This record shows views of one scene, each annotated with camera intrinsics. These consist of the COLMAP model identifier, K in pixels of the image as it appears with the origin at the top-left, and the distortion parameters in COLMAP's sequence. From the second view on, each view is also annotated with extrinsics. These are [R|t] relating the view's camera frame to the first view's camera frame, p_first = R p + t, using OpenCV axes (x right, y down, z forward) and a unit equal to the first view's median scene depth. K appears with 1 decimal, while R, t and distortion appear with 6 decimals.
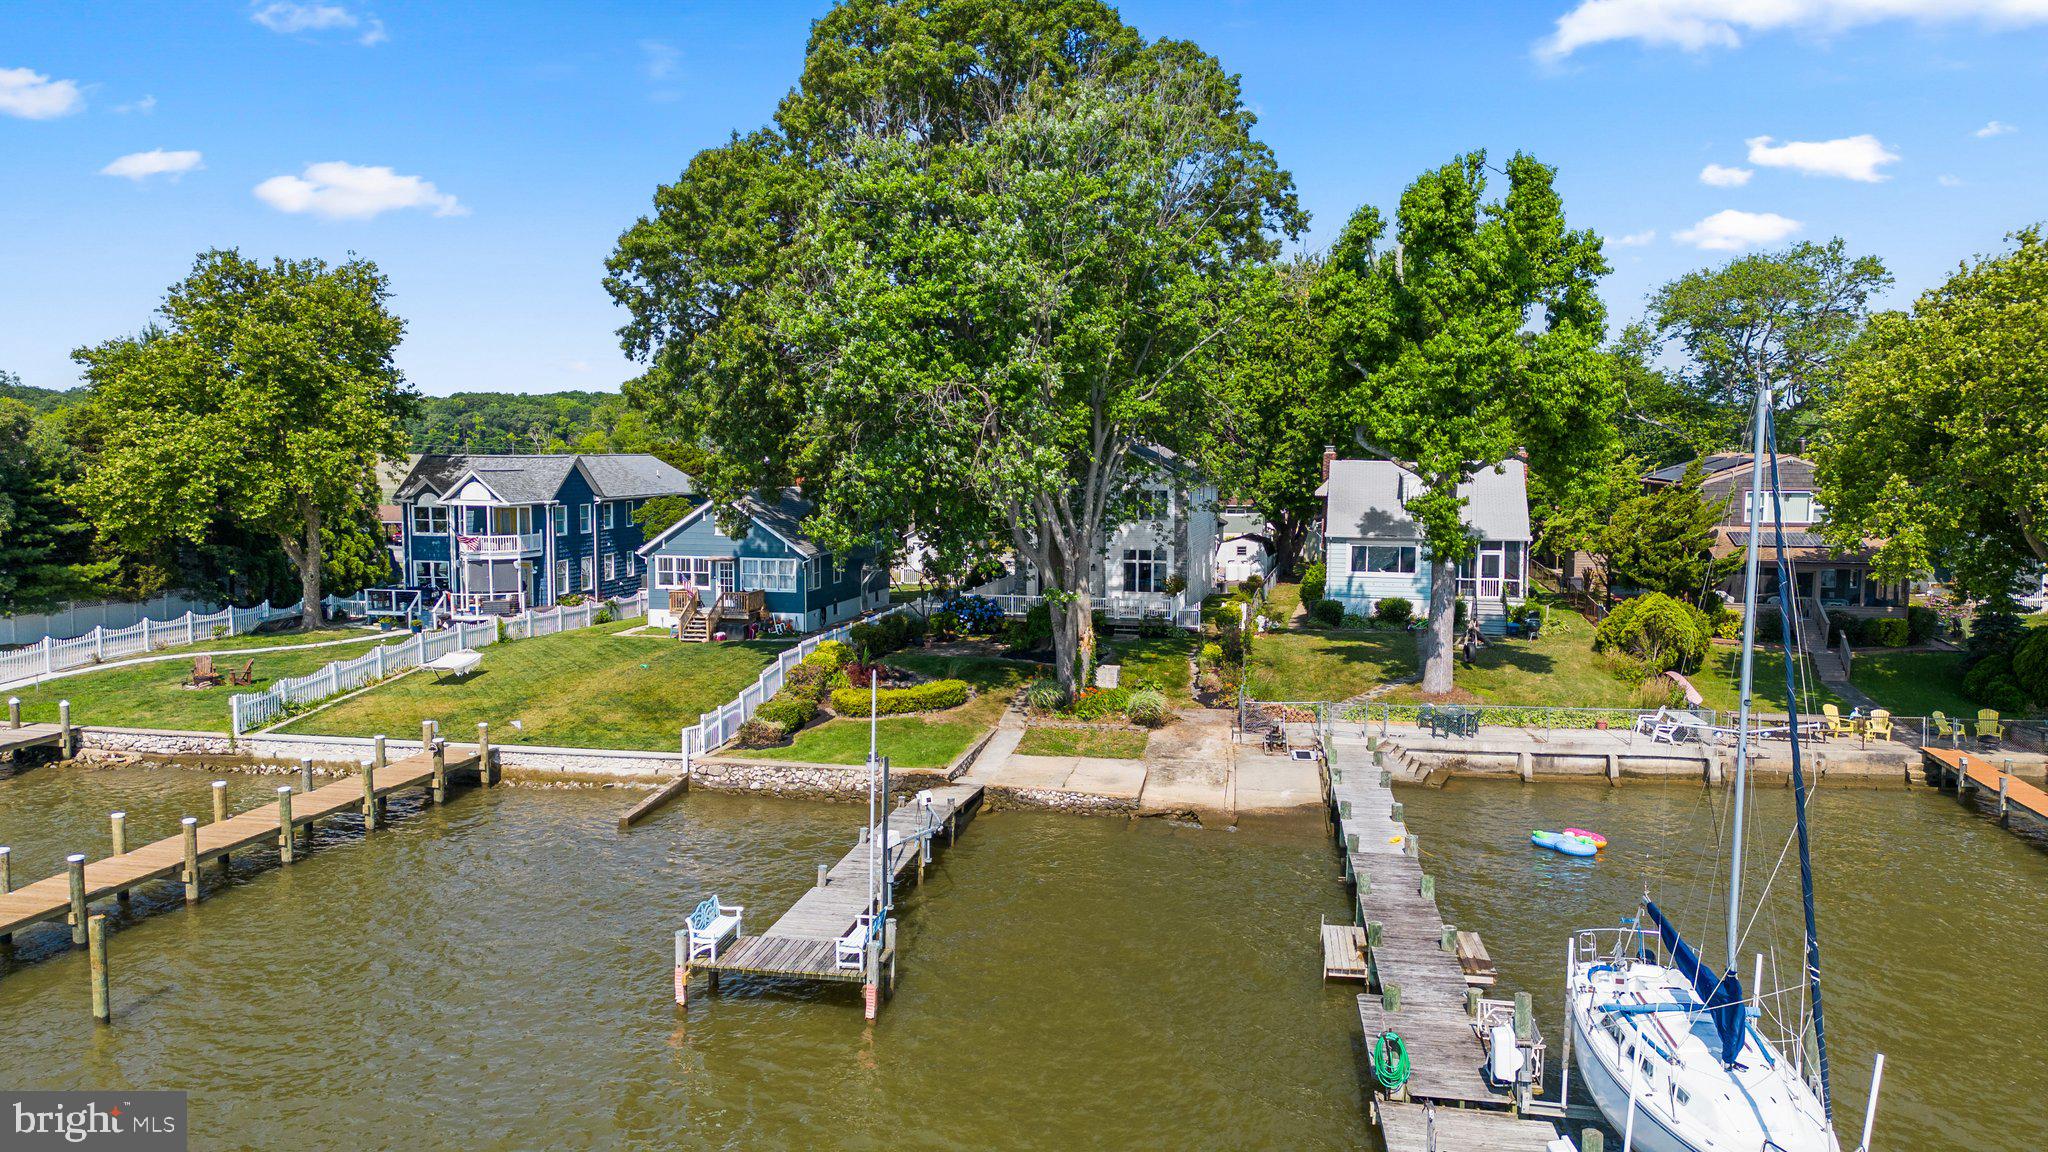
lens RADIAL K [[1461.7, 0, 1021.1], [0, 1461.7, 560.2], [0, 0, 1]] dist [0.038152, -0.003067]
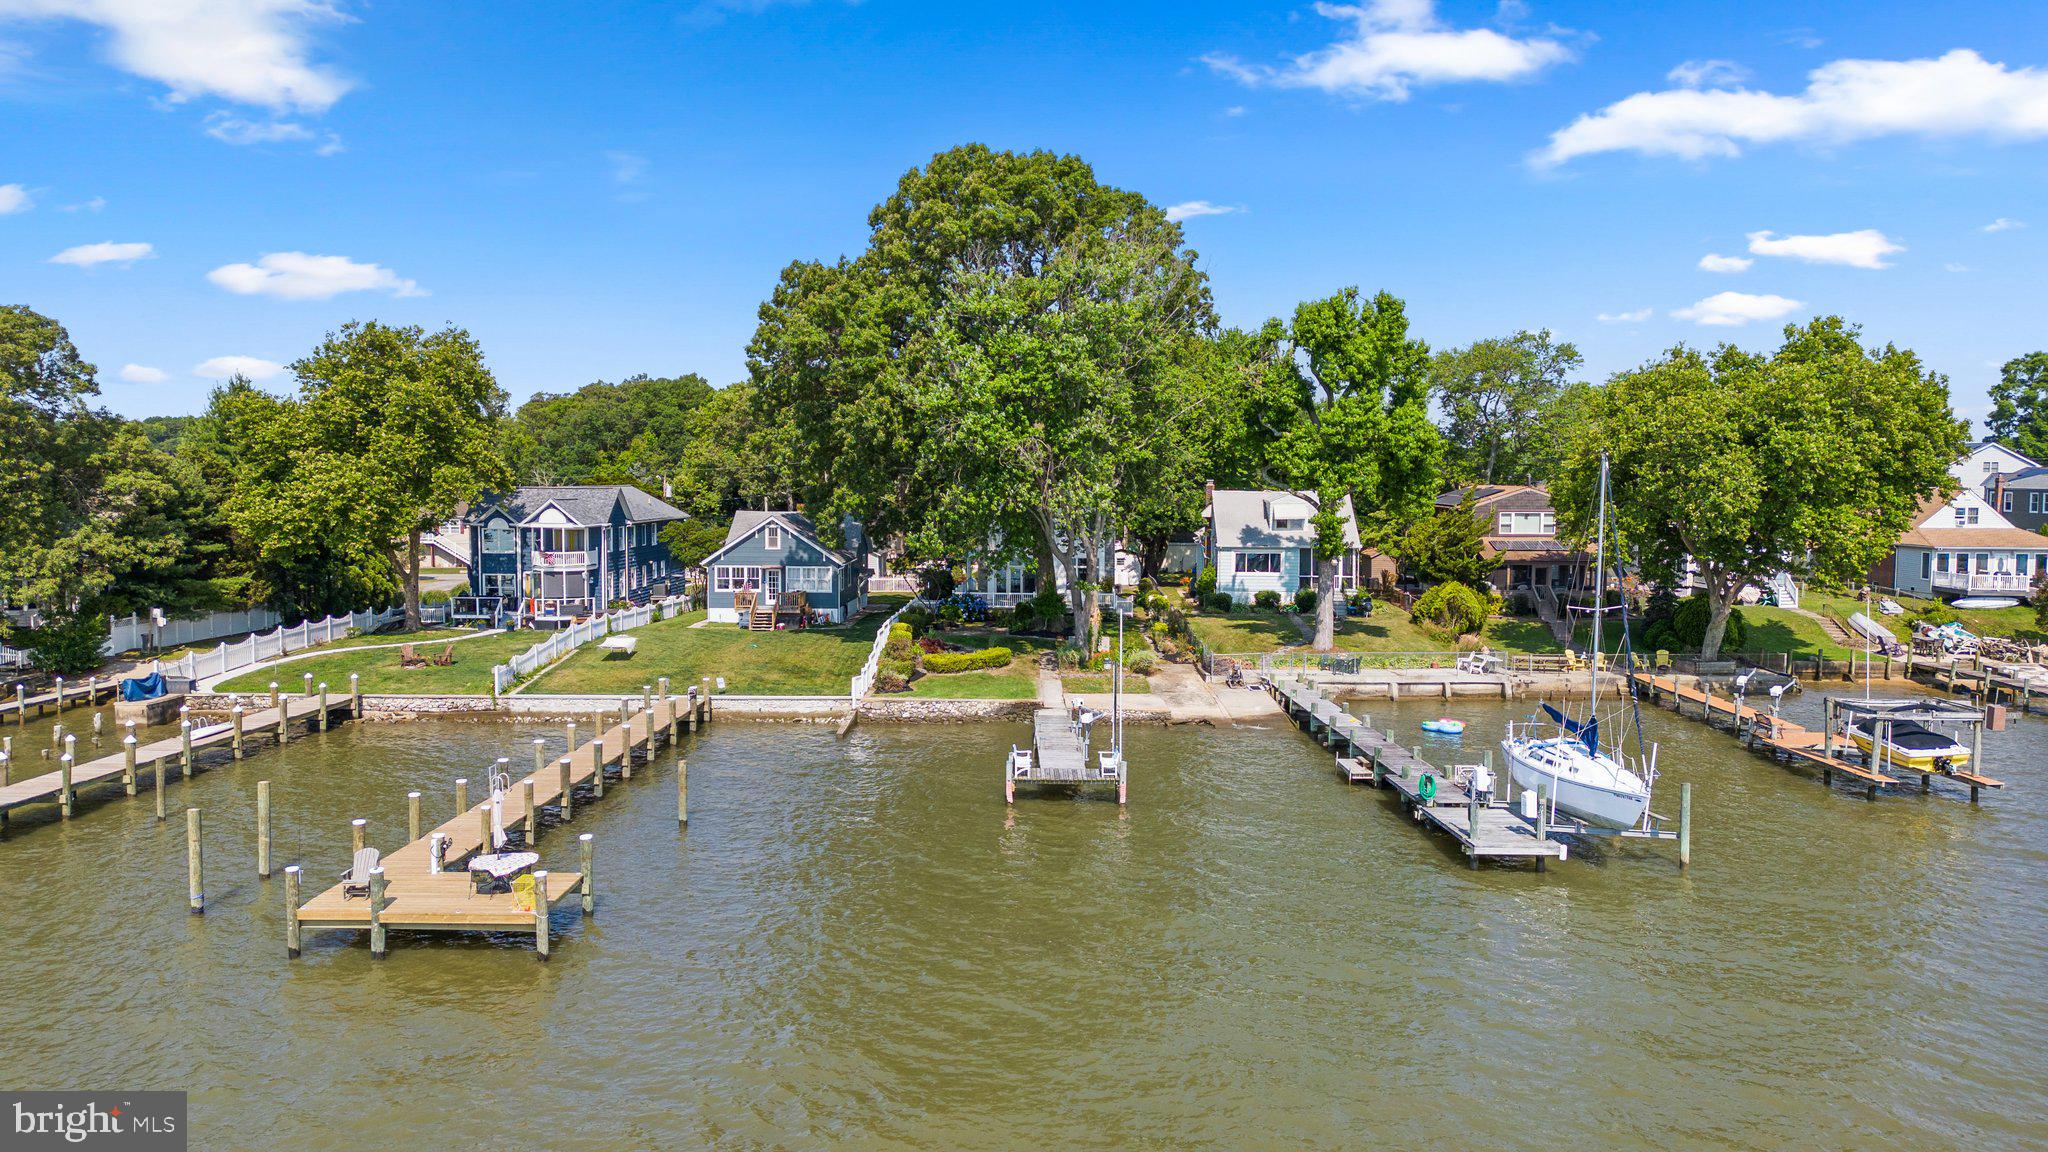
lens RADIAL K [[1451.7, 0, 1027.4], [0, 1451.7, 553.1], [0, 0, 1]] dist [0.072041, -0.067254]
pose [[0.981594, -0.008986, 0.190769, -0.284731], [0.013561, 0.999651, -0.022686, 0.023237], [-0.190498, 0.024855, 0.981373, -0.374230]]
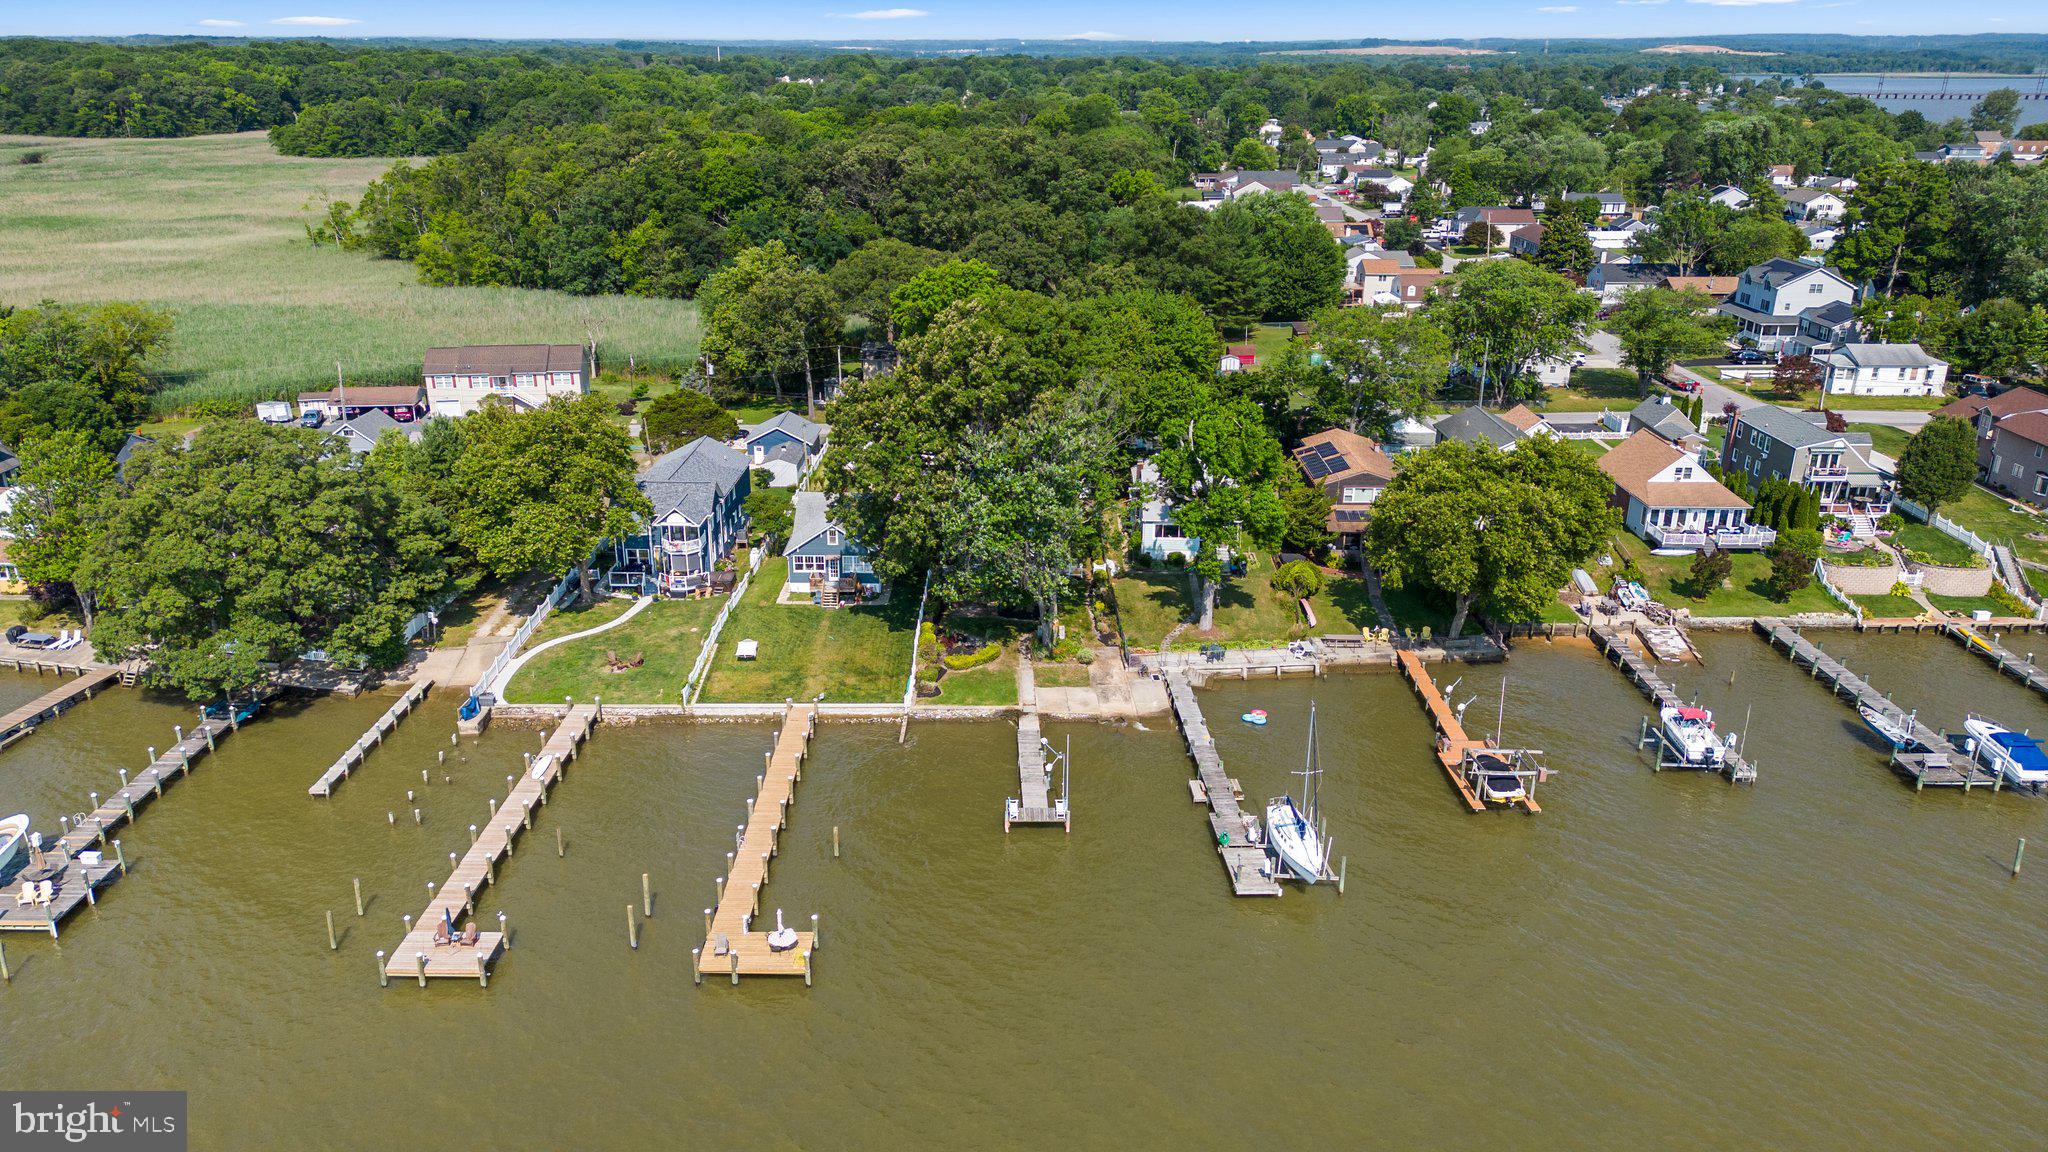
lens RADIAL K [[1451.7, 0, 1027.4], [0, 1451.7, 553.1], [0, 0, 1]] dist [0.072041, -0.067254]
pose [[0.977000, -0.066876, 0.202480, -0.421031], [0.014927, 0.968668, 0.247911, -0.576871], [-0.212715, -0.239186, 0.947387, -1.007065]]
